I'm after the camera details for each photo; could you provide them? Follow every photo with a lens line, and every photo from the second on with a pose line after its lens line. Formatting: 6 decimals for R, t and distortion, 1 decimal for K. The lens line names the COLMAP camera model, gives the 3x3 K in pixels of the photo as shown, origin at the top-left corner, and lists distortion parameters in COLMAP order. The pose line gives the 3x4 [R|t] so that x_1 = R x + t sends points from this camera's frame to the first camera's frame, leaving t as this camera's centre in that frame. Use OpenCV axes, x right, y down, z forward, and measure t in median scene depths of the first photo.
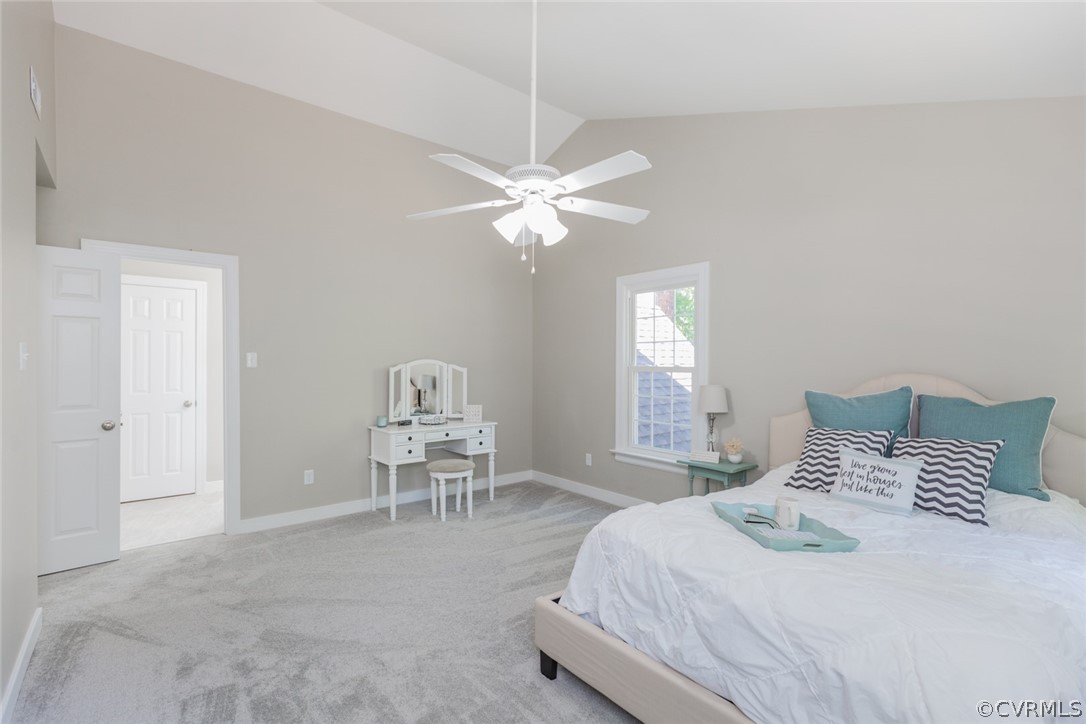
lens RADIAL K [[485.4, 0, 550.4], [0, 485.4, 360.2], [0, 0, 1]] dist [0.010016, -0.003106]
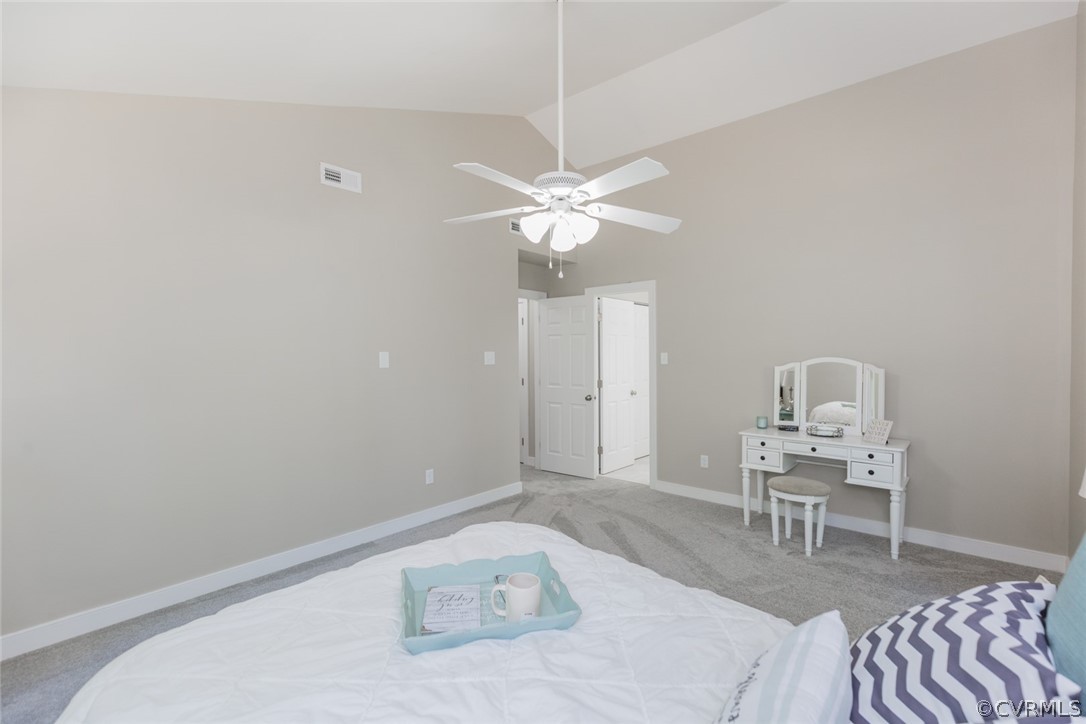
lens RADIAL K [[485.4, 0, 548.2], [0, 485.4, 367.2], [0, 0, 1]] dist [0.010016, -0.003106]
pose [[0.176771, 0.012457, -0.984173, 0.519927], [-0.003393, 0.999922, 0.012047, 0.007232], [0.984246, 0.001210, 0.176799, 0.419349]]
